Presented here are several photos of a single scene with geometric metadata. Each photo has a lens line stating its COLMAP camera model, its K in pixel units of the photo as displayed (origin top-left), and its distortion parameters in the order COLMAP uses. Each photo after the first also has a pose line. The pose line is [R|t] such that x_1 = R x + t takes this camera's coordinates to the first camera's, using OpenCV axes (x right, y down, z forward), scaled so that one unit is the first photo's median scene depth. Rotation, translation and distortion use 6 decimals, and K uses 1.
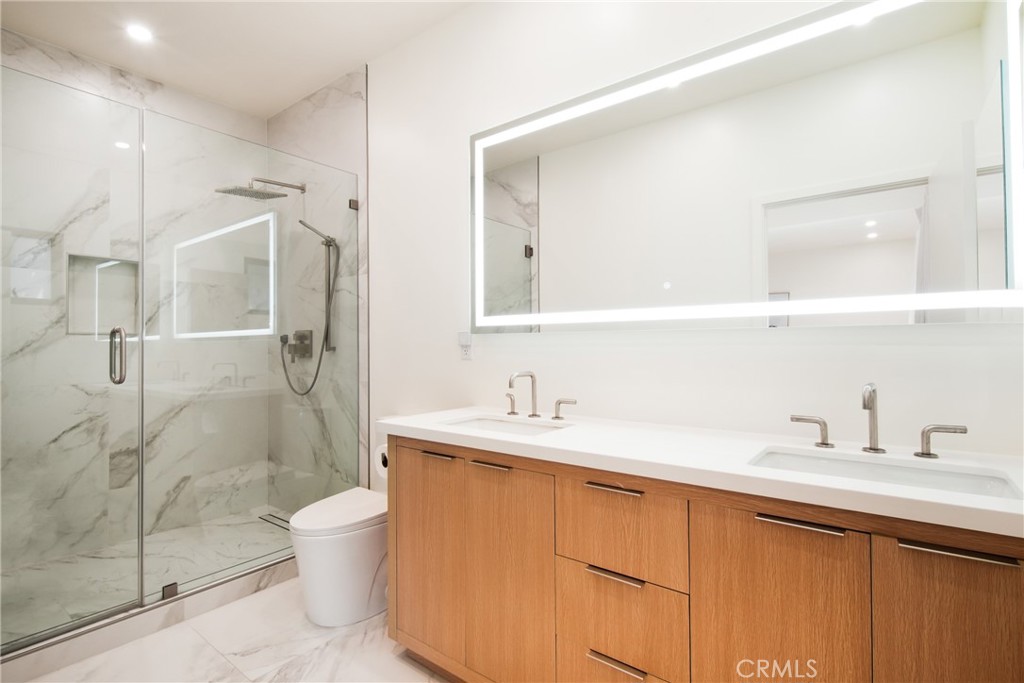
lens RADIAL K [[464.2, 0, 512.8], [0, 464.2, 337.8], [0, 0, 1]] dist [-0.001148, -0.000874]
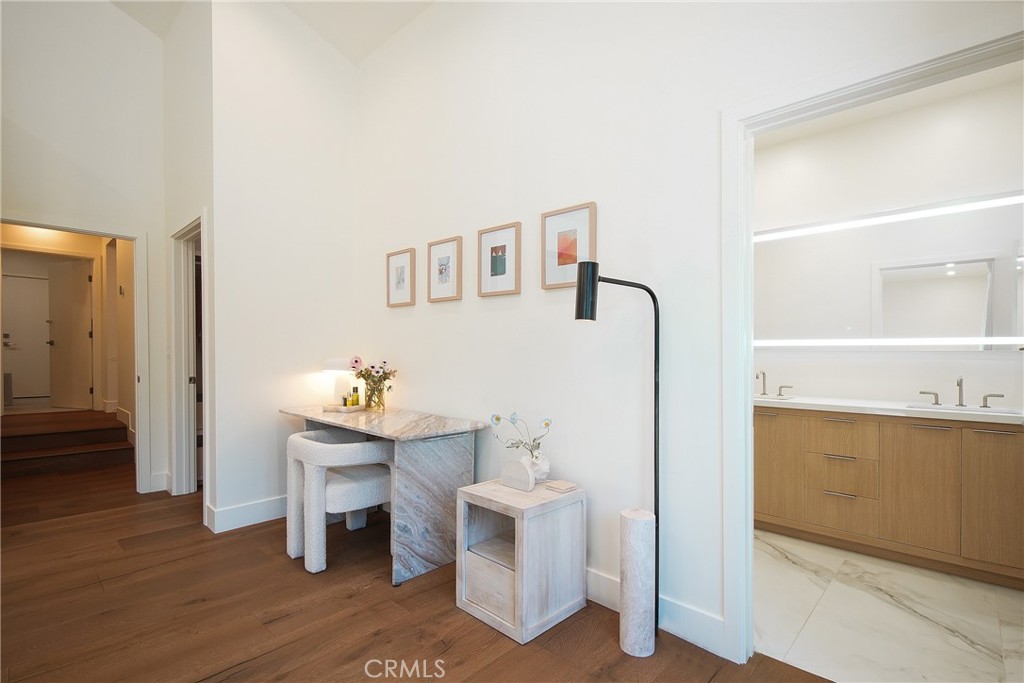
lens RADIAL K [[466.3, 0, 510.4], [0, 466.3, 351.3], [0, 0, 1]] dist [-0.001469, -0.000383]
pose [[0.996248, 0.013574, -0.085467, -1.192109], [-0.012963, 0.999886, 0.007703, -0.013339], [0.085562, -0.006566, 0.996311, -1.416745]]
